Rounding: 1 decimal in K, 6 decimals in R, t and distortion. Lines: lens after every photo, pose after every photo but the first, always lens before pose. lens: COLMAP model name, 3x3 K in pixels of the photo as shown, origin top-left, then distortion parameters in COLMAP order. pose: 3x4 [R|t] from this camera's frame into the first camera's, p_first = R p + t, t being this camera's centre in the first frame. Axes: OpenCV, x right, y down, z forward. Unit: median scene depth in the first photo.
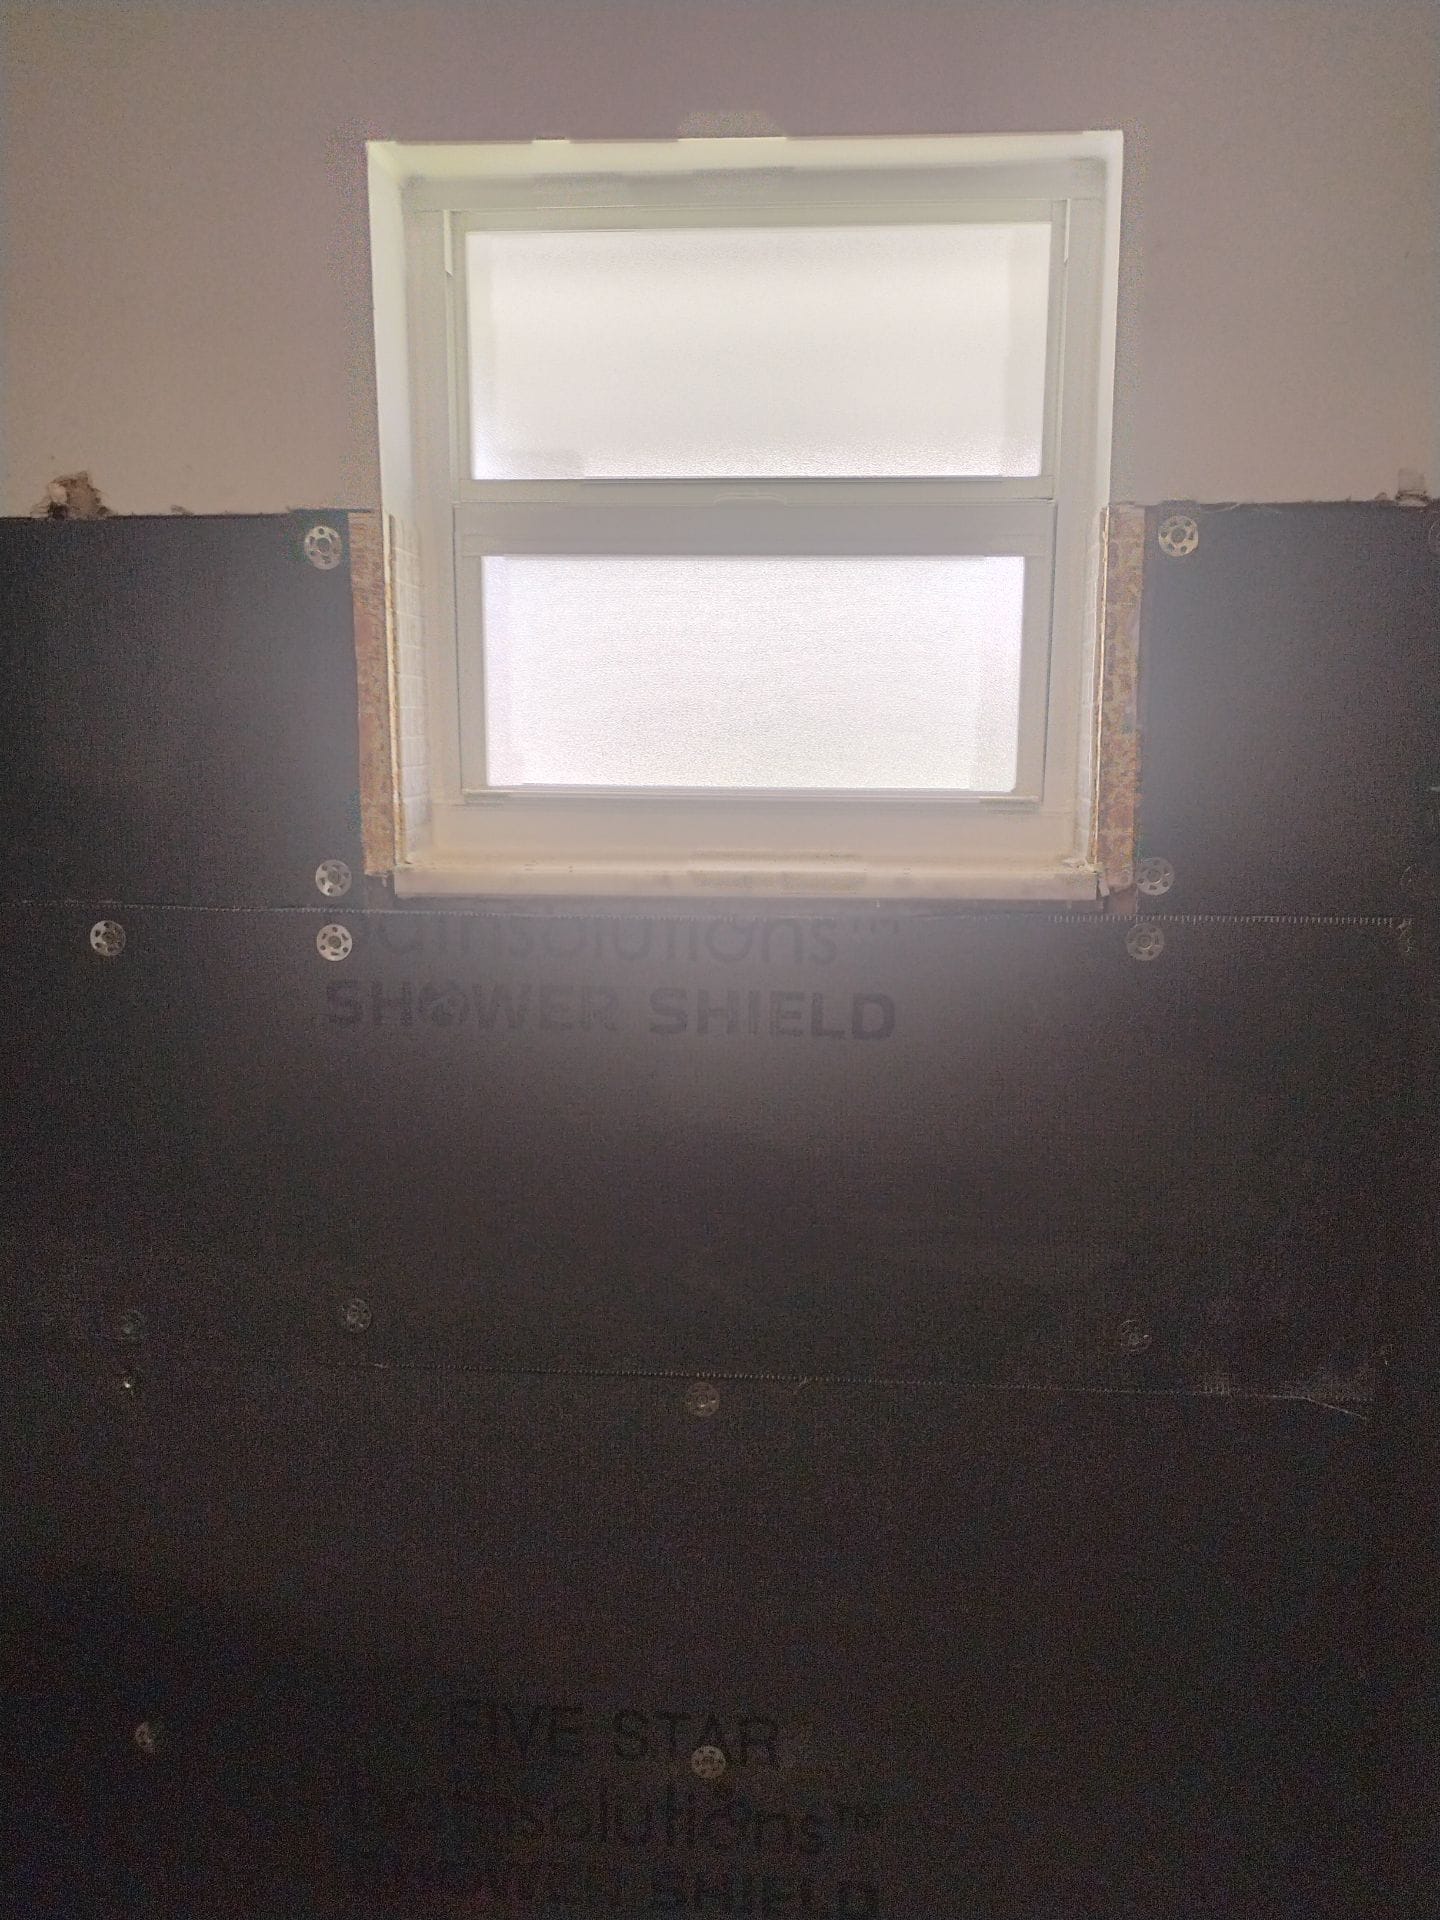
lens RADIAL K [[1564.6, 0, 708.8], [0, 1564.6, 945.3], [0, 0, 1]] dist [0.048031, -0.047476]
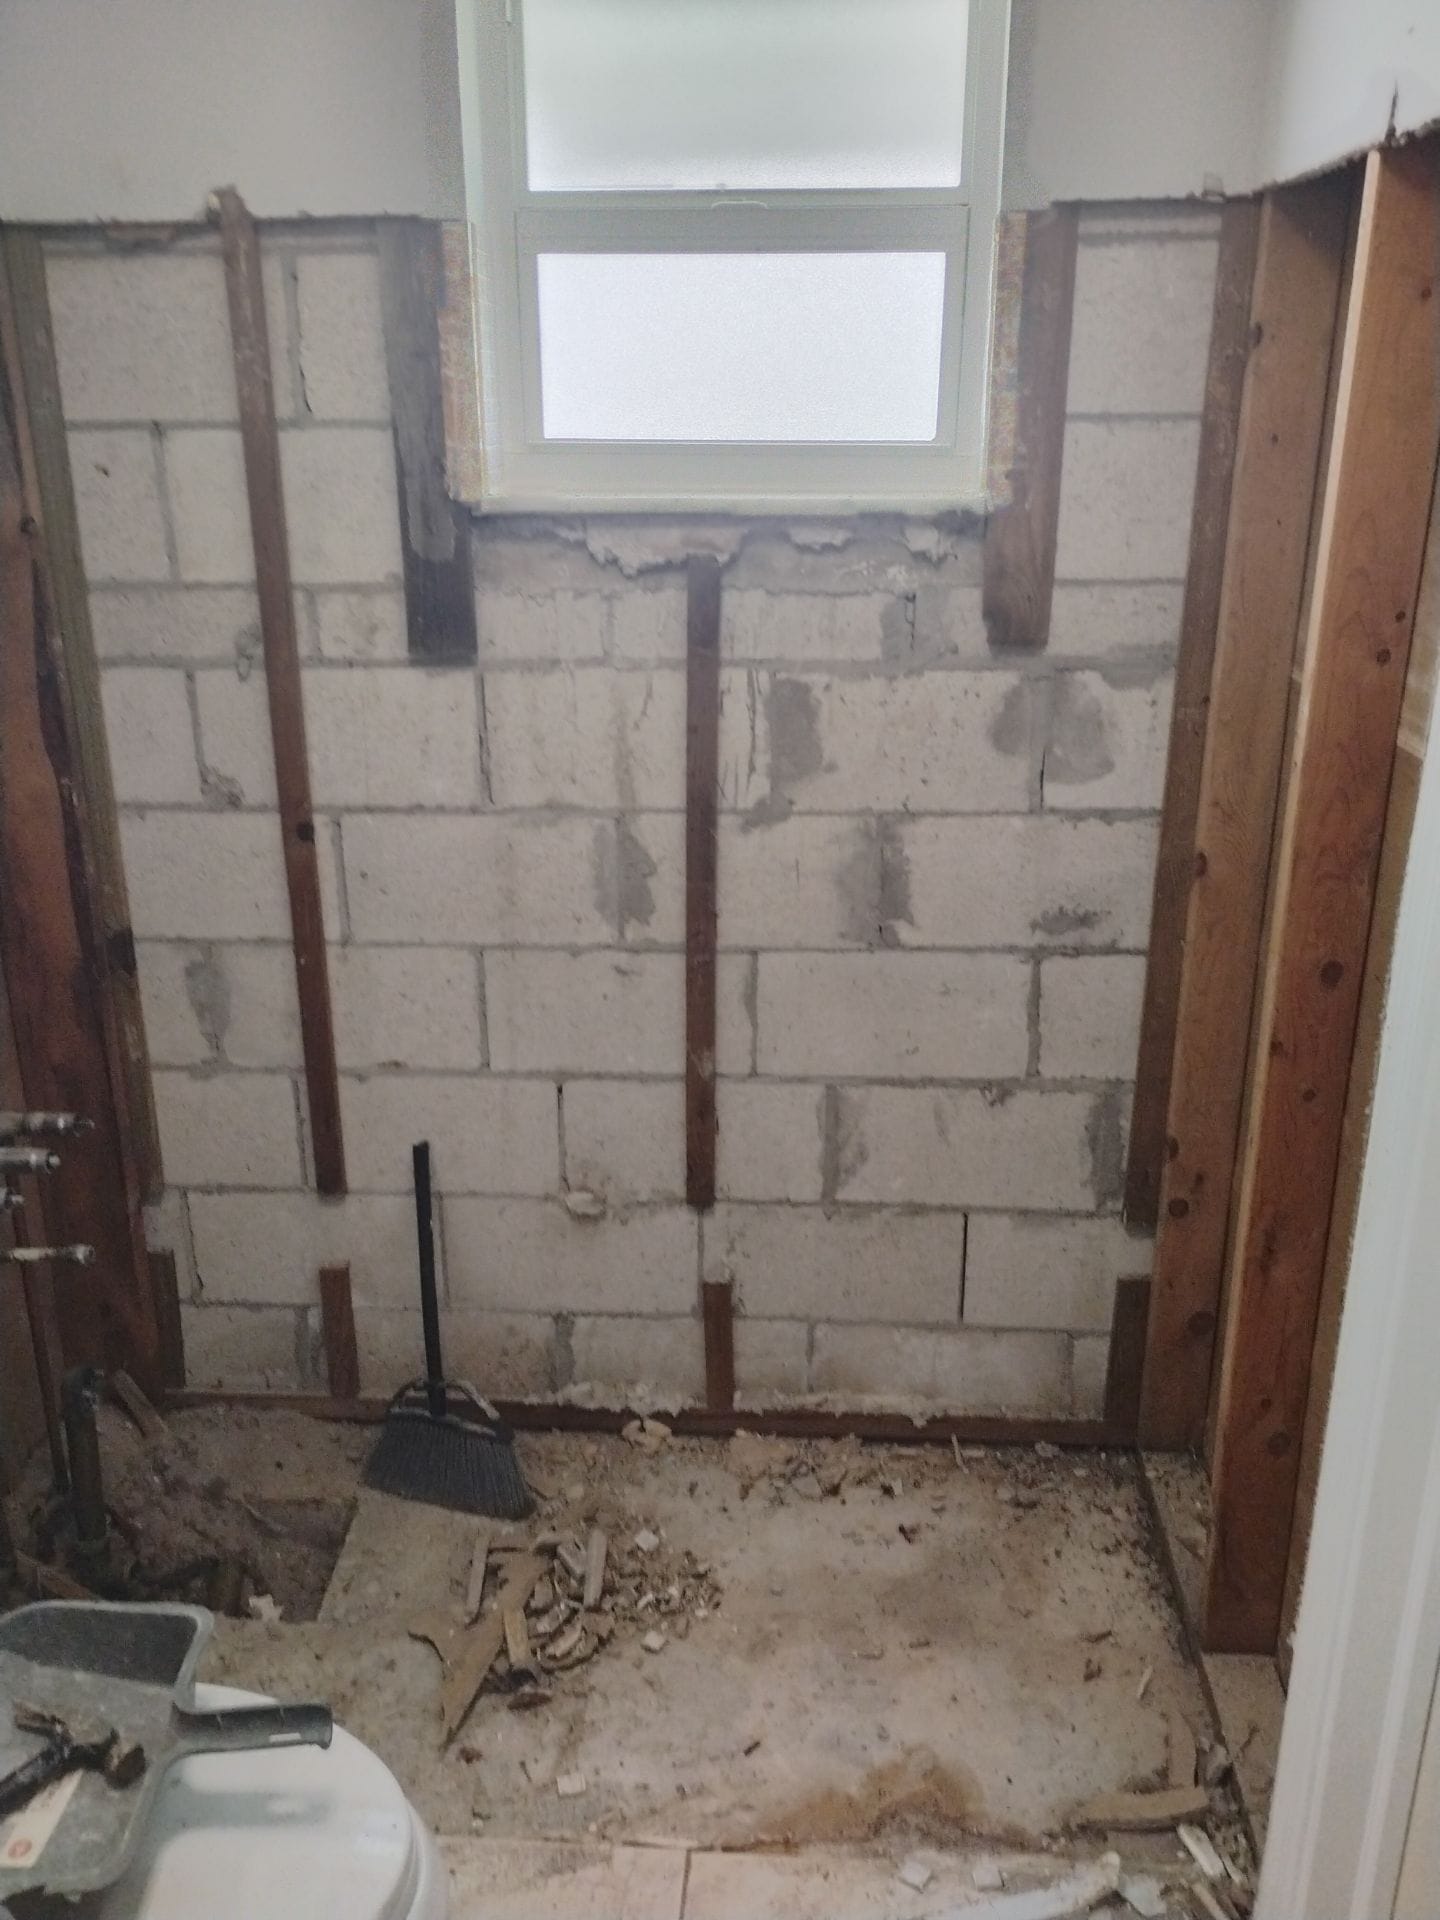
lens RADIAL K [[1564.6, 0, 708.1], [0, 1564.6, 970.7], [0, 0, 1]] dist [0.048031, -0.047476]
pose [[0.999770, 0.002527, -0.021280, 0.030192], [0.002004, 0.977648, 0.210240, 0.068404], [0.021336, -0.210234, 0.977418, -0.448455]]
